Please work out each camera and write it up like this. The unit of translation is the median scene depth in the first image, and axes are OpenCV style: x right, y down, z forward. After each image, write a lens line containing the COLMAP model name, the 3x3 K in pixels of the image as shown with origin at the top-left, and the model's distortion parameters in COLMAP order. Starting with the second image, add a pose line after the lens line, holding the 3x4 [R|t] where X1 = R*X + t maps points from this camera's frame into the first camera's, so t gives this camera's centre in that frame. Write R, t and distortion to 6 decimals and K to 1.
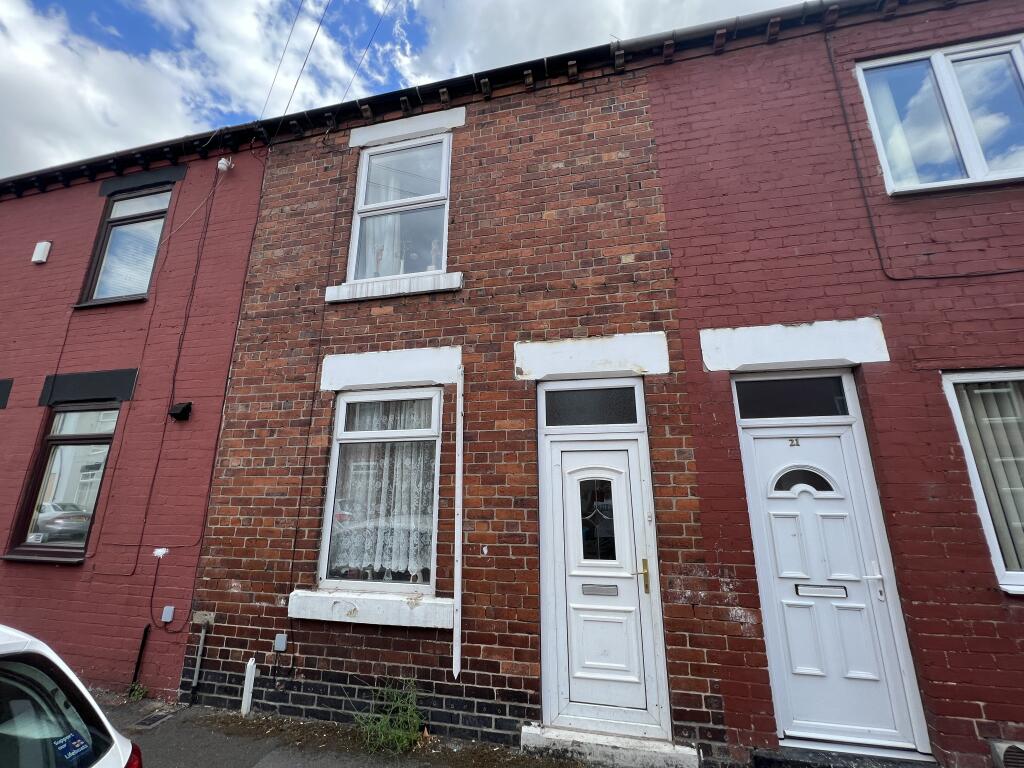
lens RADIAL K [[410.5, 0, 512.6], [0, 410.5, 383.7], [0, 0, 1]] dist [-0.003898, 0.000505]
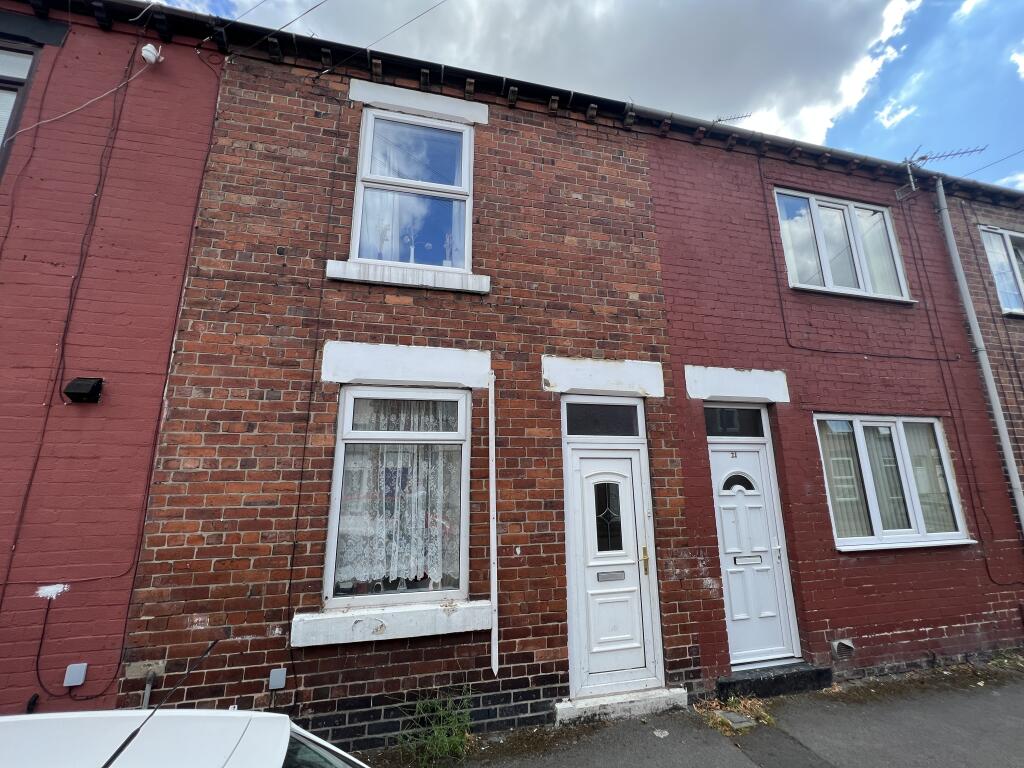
lens RADIAL K [[410.5, 0, 515.1], [0, 410.5, 388.7], [0, 0, 1]] dist [-0.003898, 0.000505]
pose [[0.903959, 0.085850, 0.418913, -0.506855], [-0.097571, 0.995207, 0.006593, -0.013983], [-0.416339, -0.046834, 0.908002, 0.058338]]
